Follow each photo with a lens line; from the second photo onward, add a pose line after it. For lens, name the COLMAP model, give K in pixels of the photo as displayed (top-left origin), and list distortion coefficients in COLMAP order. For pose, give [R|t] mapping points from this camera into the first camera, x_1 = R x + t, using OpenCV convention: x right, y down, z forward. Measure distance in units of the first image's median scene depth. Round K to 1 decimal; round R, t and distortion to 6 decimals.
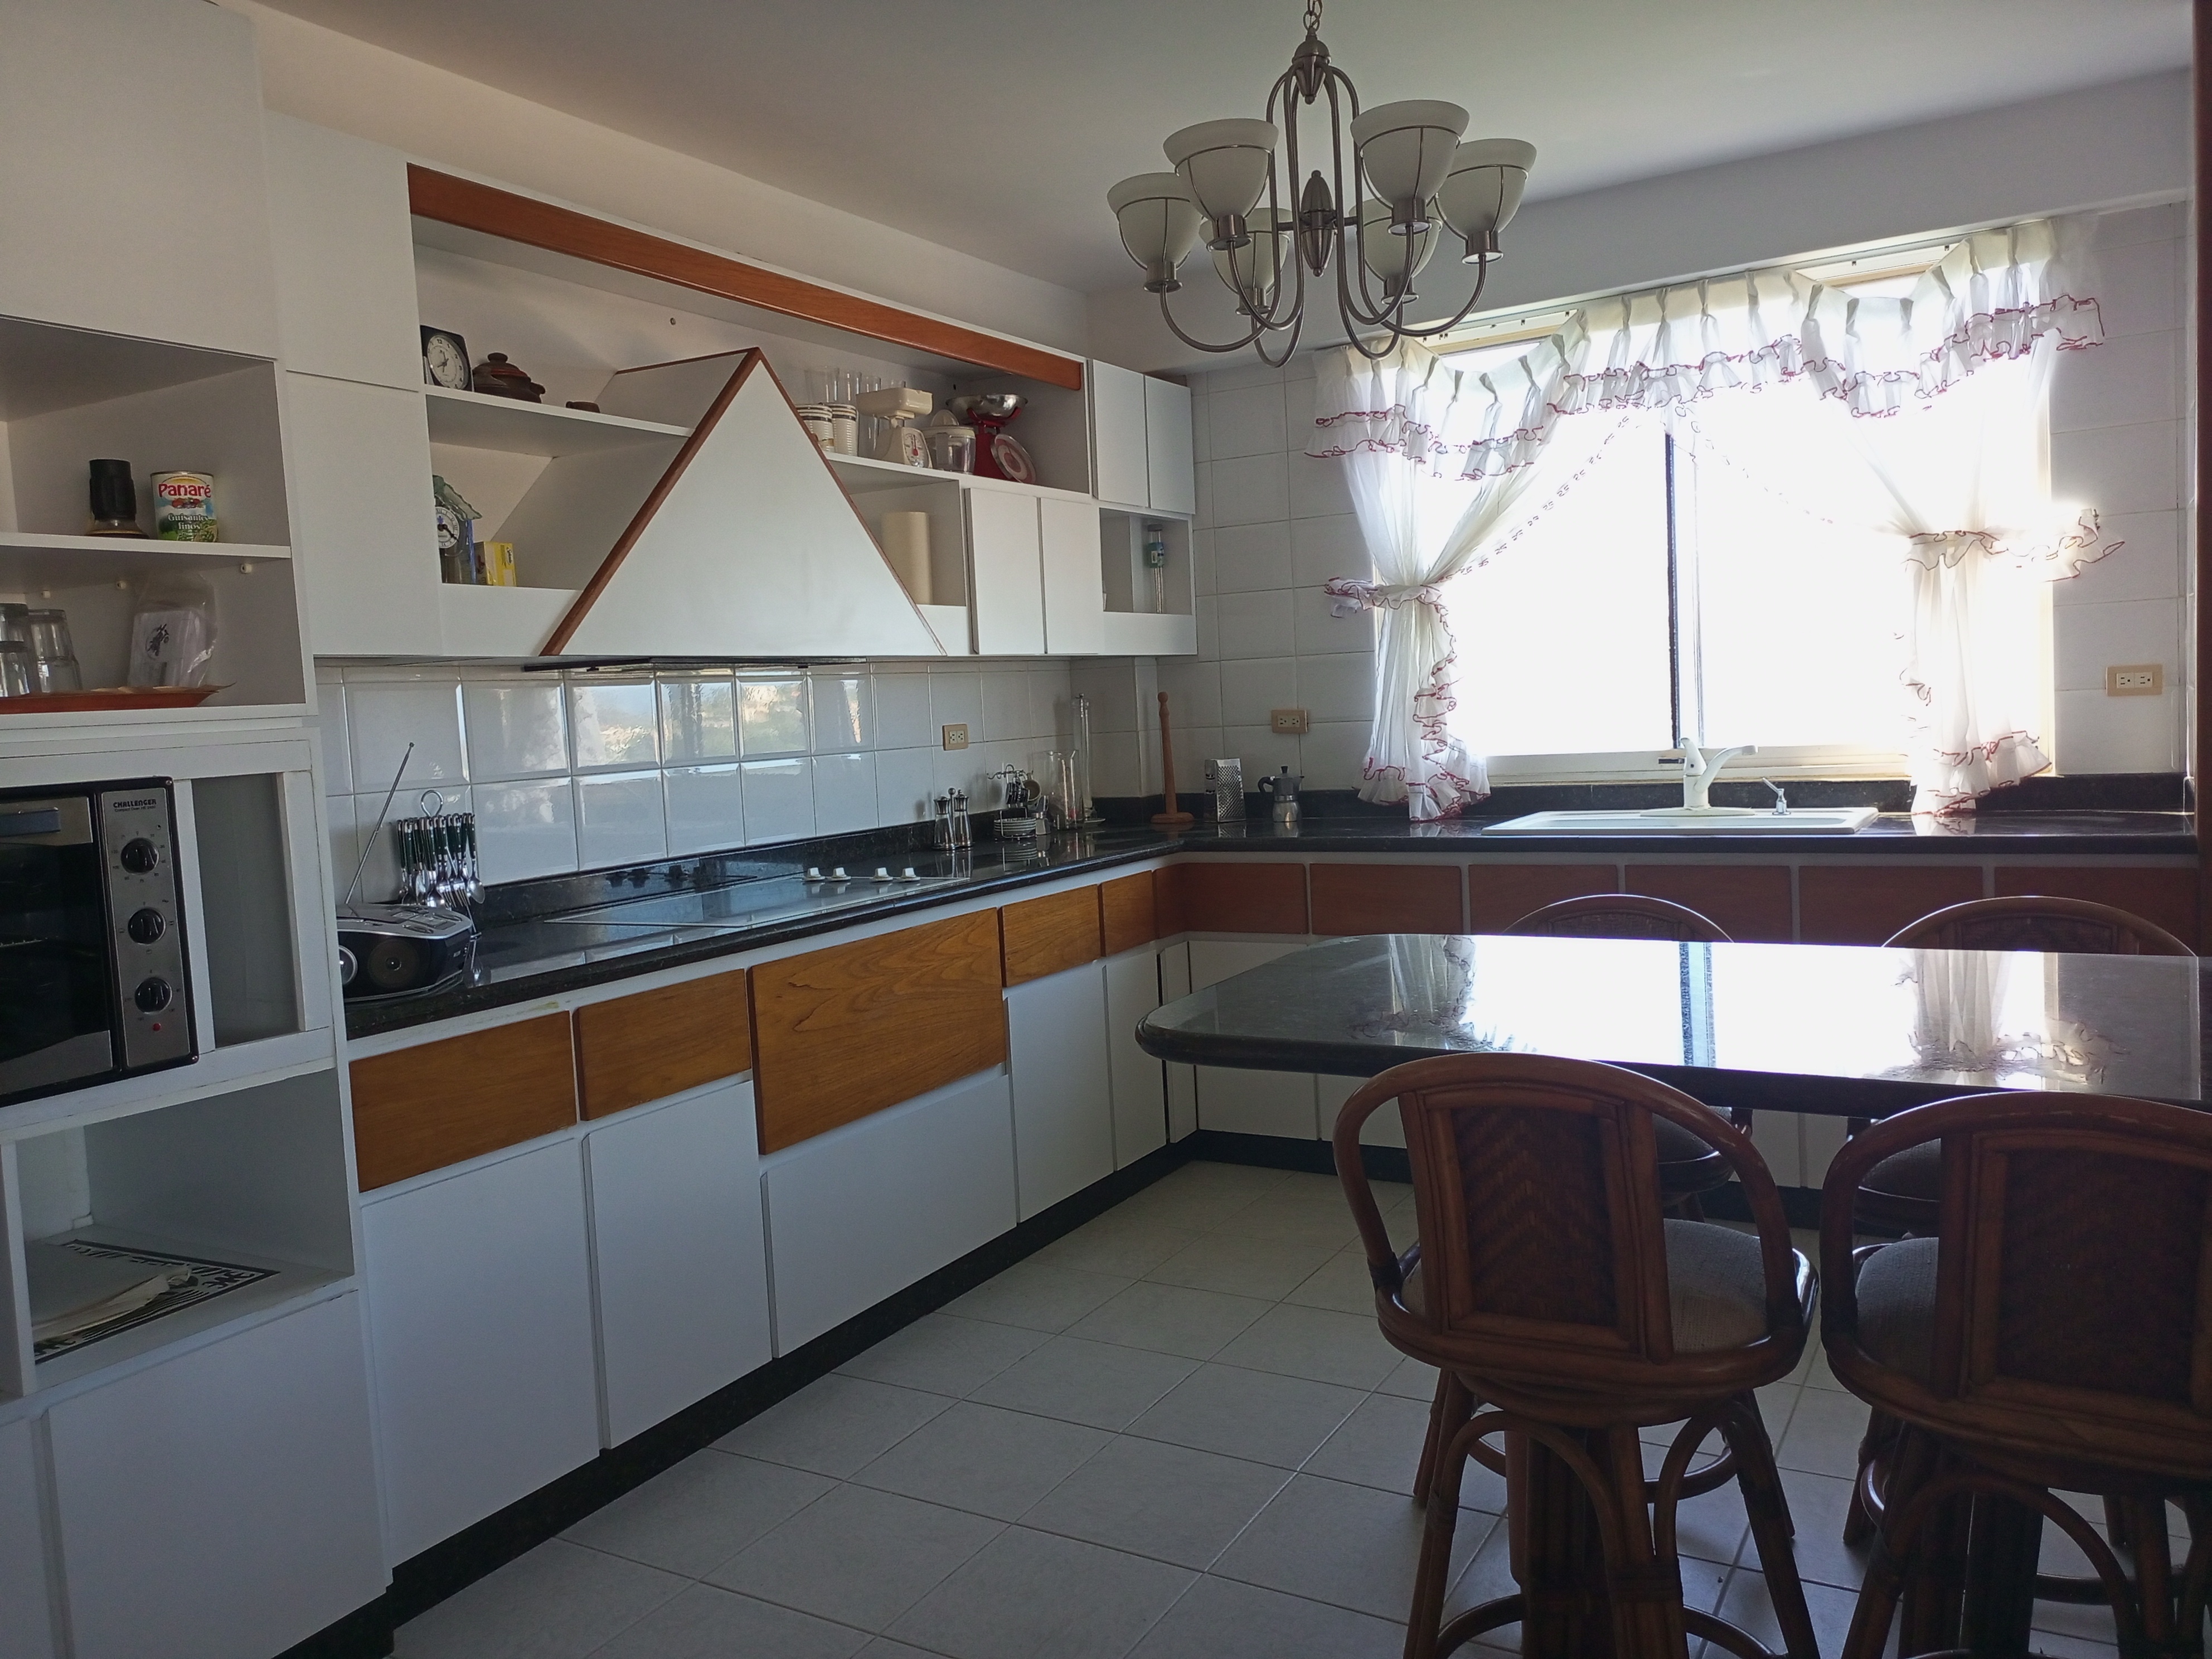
lens RADIAL K [[1657.6, 0, 1114.9], [0, 1657.6, 814.2], [0, 0, 1]] dist [0.061290, -0.083993]
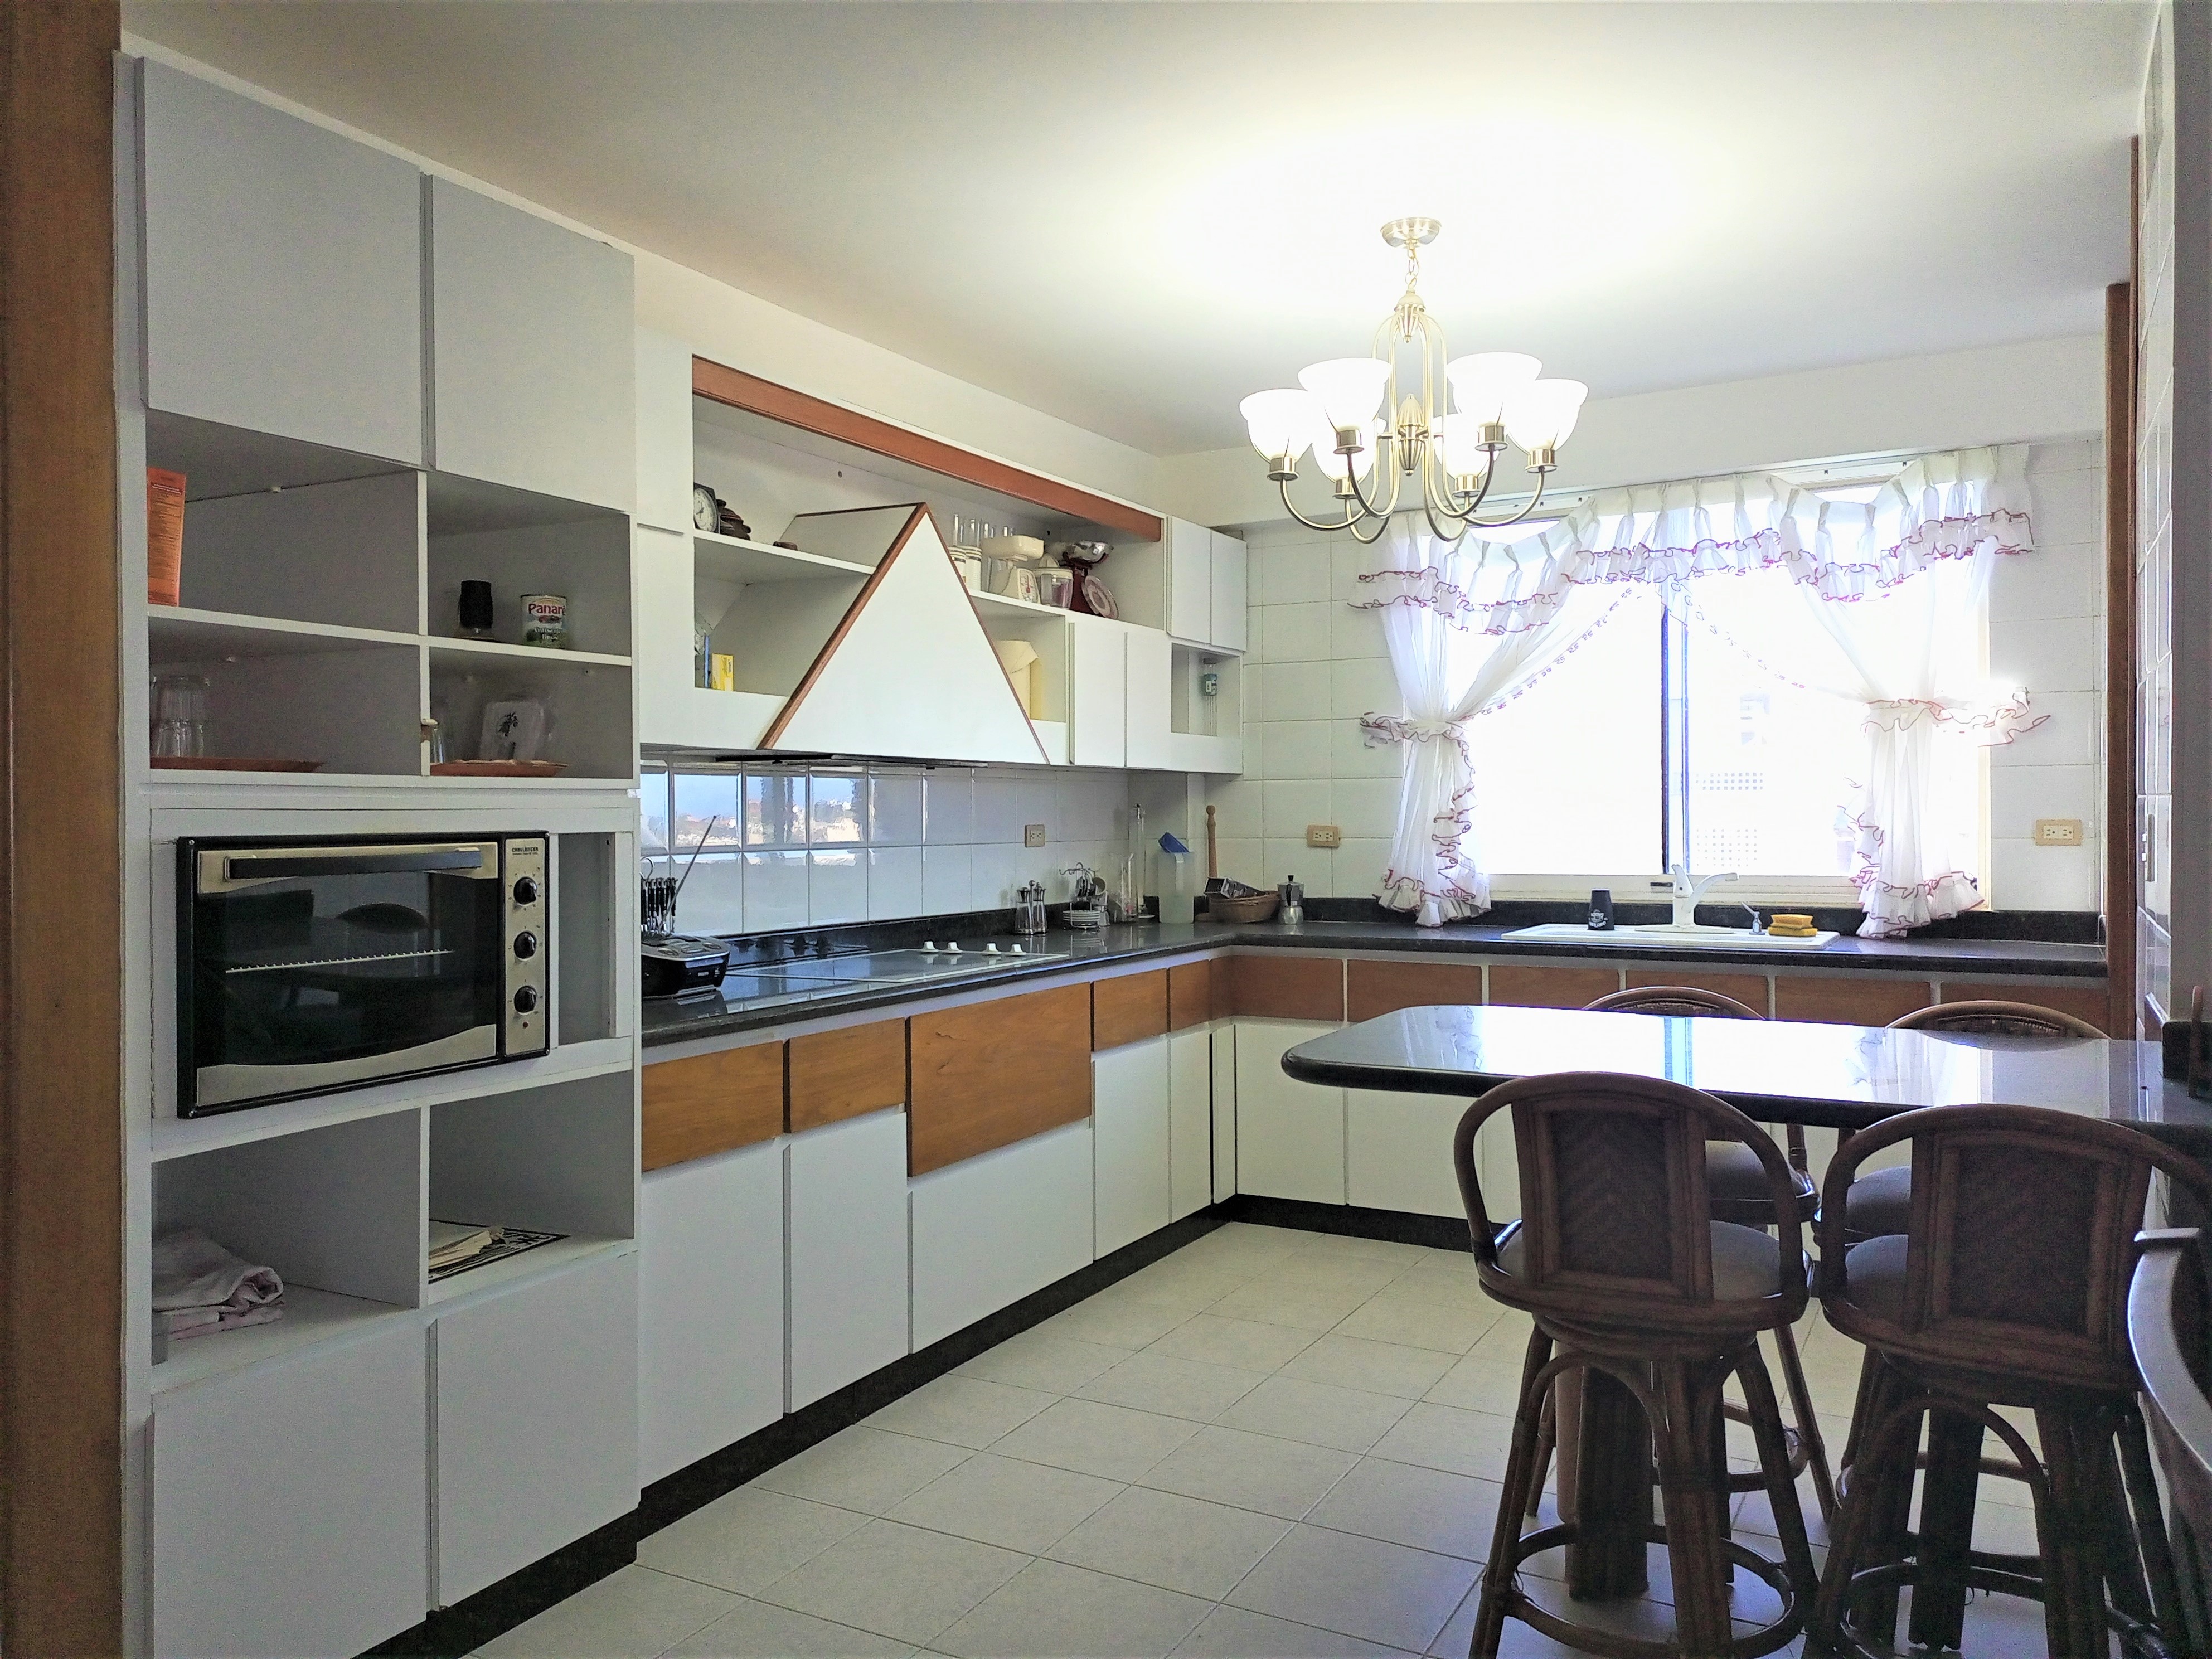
lens RADIAL K [[1643.7, 0, 1109.8], [0, 1643.7, 815.2], [0, 0, 1]] dist [0.055032, -0.054911]
pose [[0.998667, 0.046100, 0.023209, -0.086421], [-0.044390, 0.996596, -0.069471, 0.018676], [-0.026333, 0.068348, 0.997314, -0.151268]]
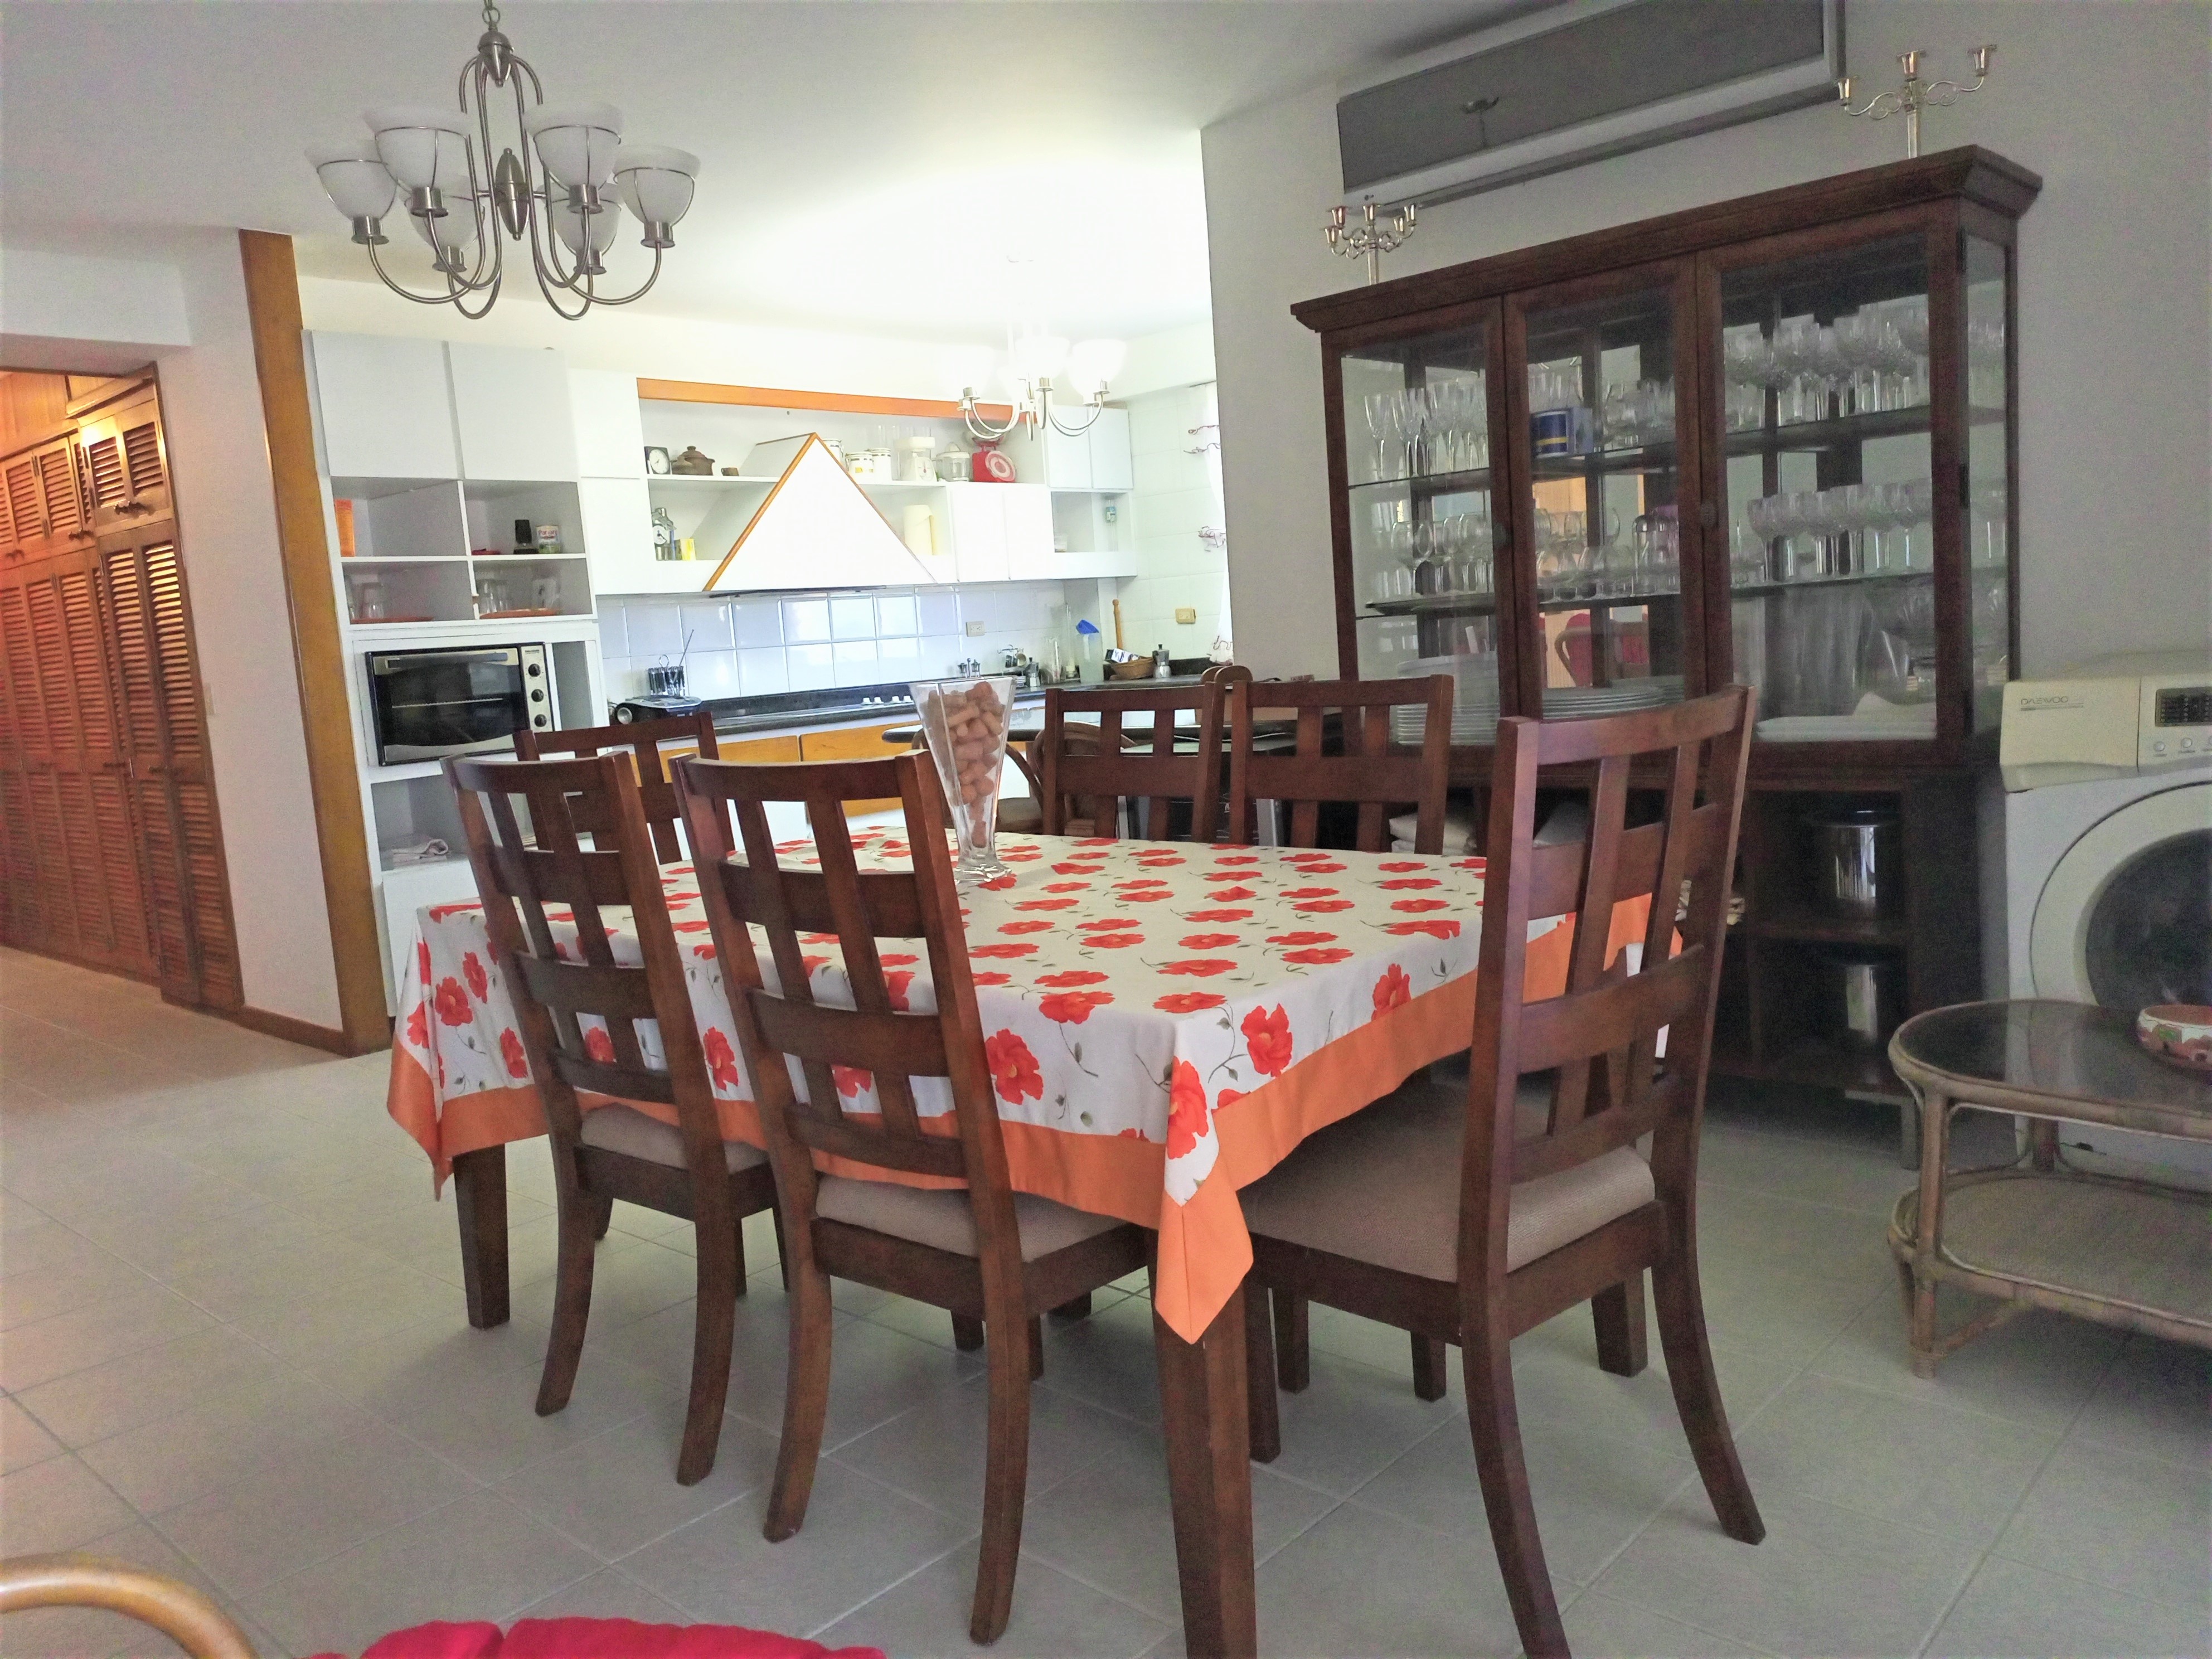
lens RADIAL K [[1643.7, 0, 1109.8], [0, 1643.7, 815.2], [0, 0, 1]] dist [0.055032, -0.054911]
pose [[0.975799, 0.003056, -0.218648, 0.497874], [0.009308, 0.998416, 0.055495, 0.063871], [0.218471, -0.056187, 0.974225, -0.774746]]
